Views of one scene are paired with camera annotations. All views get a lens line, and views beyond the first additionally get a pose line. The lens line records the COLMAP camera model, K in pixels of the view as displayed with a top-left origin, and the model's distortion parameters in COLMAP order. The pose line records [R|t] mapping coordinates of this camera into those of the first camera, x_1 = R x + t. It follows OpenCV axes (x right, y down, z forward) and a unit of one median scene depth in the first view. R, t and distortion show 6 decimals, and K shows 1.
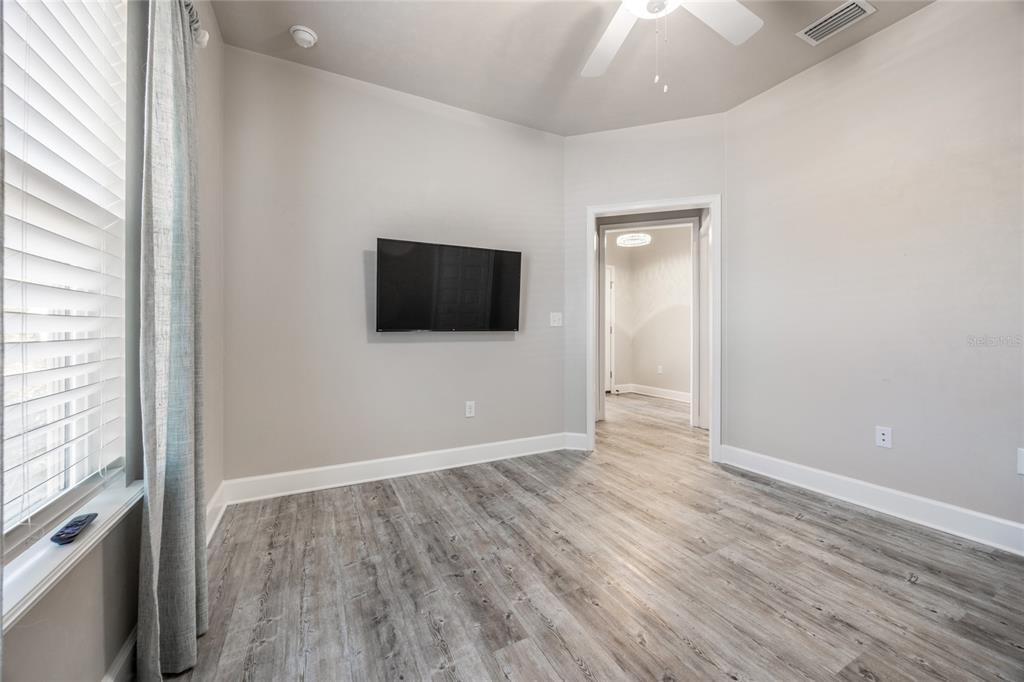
lens RADIAL K [[390.3, 0, 515.0], [0, 390.3, 332.0], [0, 0, 1]] dist [-0.002997, -0.000181]
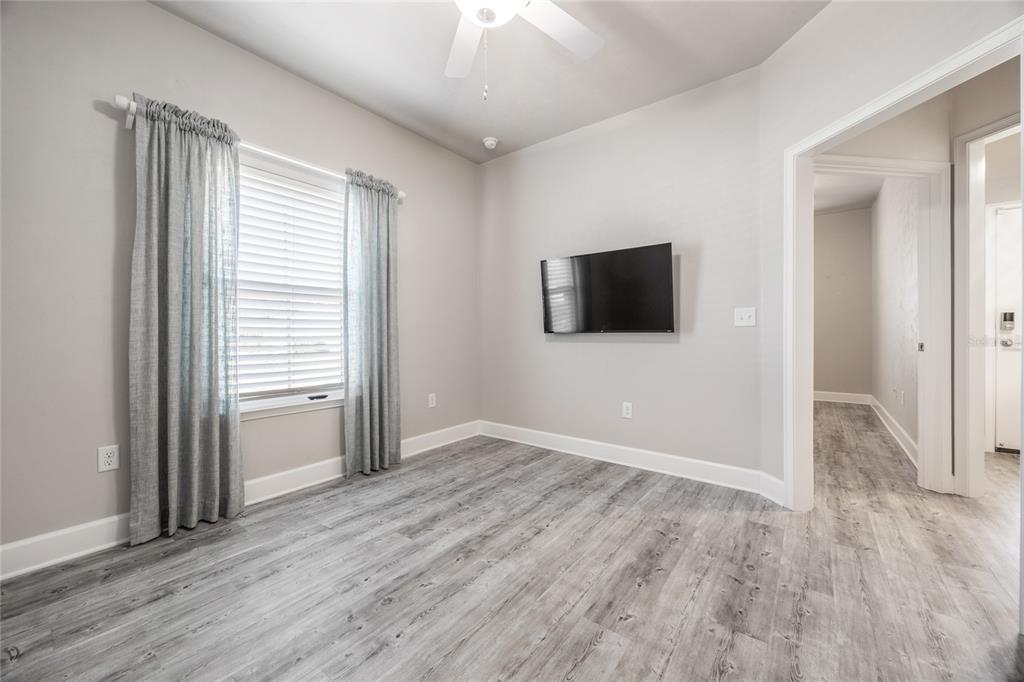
lens RADIAL K [[390.3, 0, 517.3], [0, 390.3, 334.9], [0, 0, 1]] dist [-0.002997, -0.000181]
pose [[0.427019, 0.005713, -0.904224, 0.959685], [-0.000005, 0.999980, 0.006315, -0.003308], [0.904242, -0.002692, 0.427011, 0.455222]]
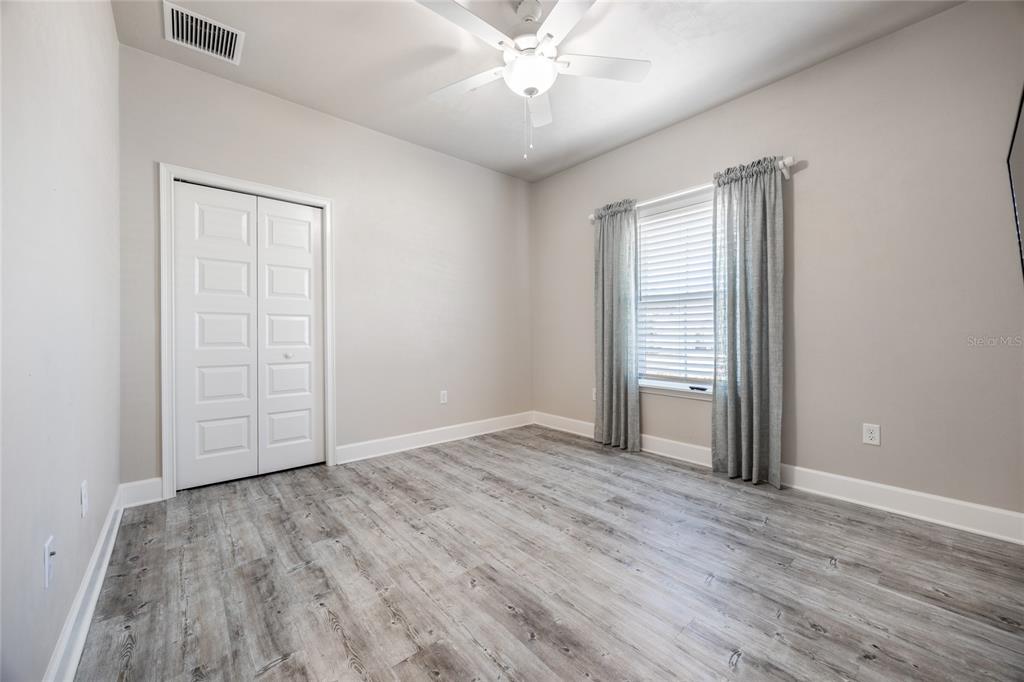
lens RADIAL K [[390.3, 0, 513.8], [0, 390.3, 336.9], [0, 0, 1]] dist [-0.002997, -0.000181]
pose [[-0.973976, 0.007813, -0.226518, 0.528900], [0.005550, 0.999928, 0.010626, -0.003287], [0.226585, 0.009092, -0.973949, 1.664034]]
